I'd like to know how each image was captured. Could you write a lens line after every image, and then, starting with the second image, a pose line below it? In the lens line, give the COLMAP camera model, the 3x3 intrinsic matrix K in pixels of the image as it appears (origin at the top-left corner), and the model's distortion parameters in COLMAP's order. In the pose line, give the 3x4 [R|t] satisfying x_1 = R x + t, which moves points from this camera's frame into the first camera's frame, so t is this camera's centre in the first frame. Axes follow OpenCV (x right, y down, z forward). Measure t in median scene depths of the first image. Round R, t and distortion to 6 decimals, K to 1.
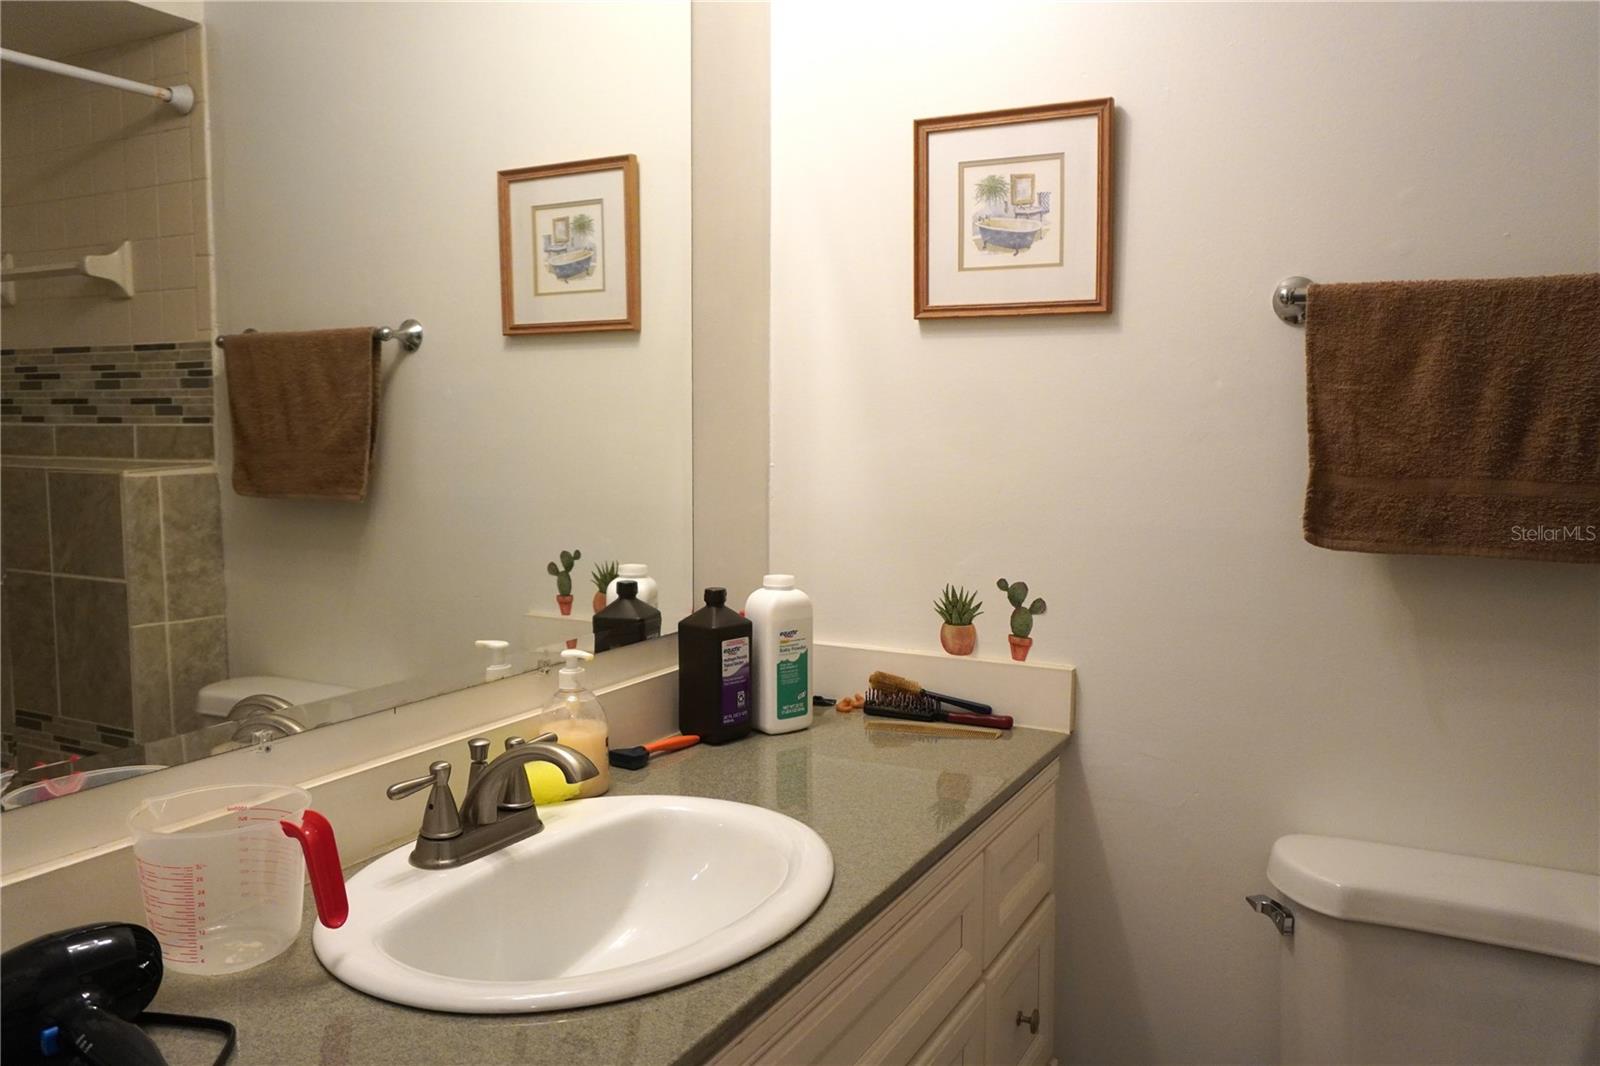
lens RADIAL K [[1093.3, 0, 805.7], [0, 1093.3, 528.2], [0, 0, 1]] dist [-0.056039, 0.046271]
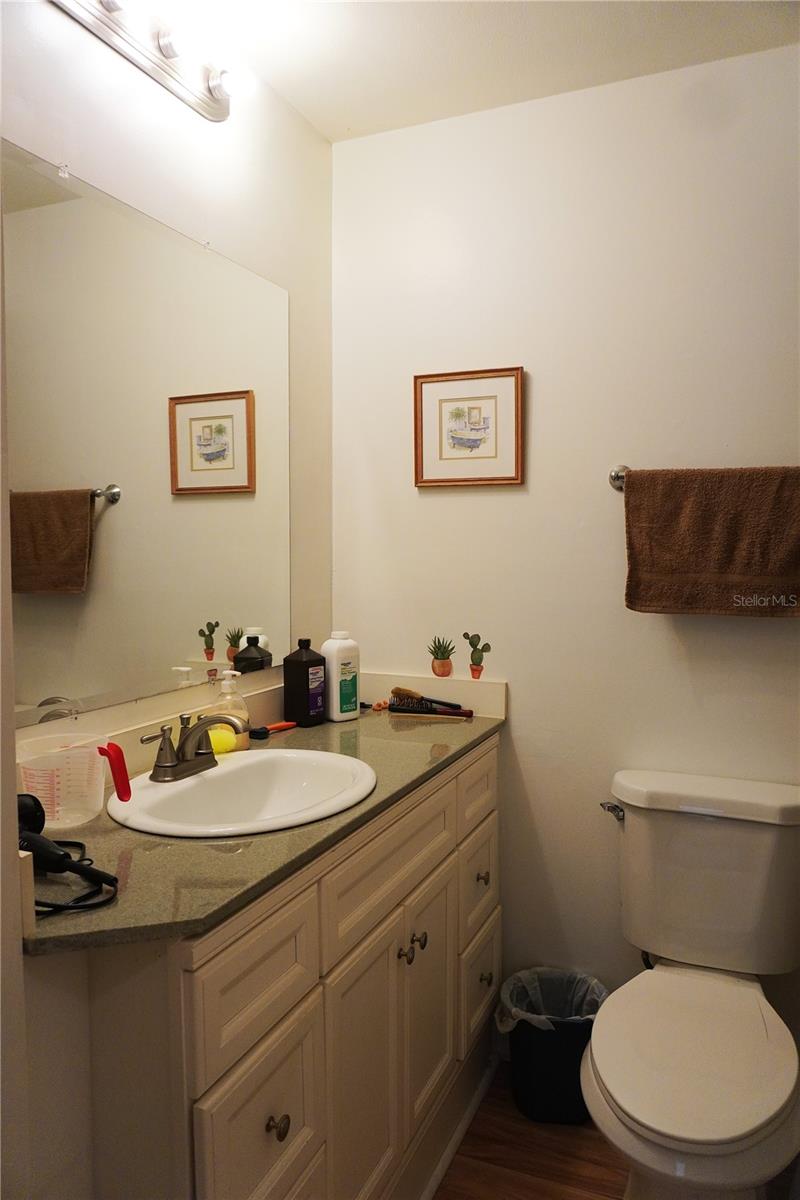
lens RADIAL K [[820.0, 0, 400.0], [0, 820.0, 600.0], [0, 0, 1]] dist [-0.056039, 0.046271]
pose [[0.996715, -0.007836, 0.080608, -0.034567], [0.010545, 0.999392, -0.033240, 0.037253], [-0.080298, 0.033981, 0.996191, -0.328852]]
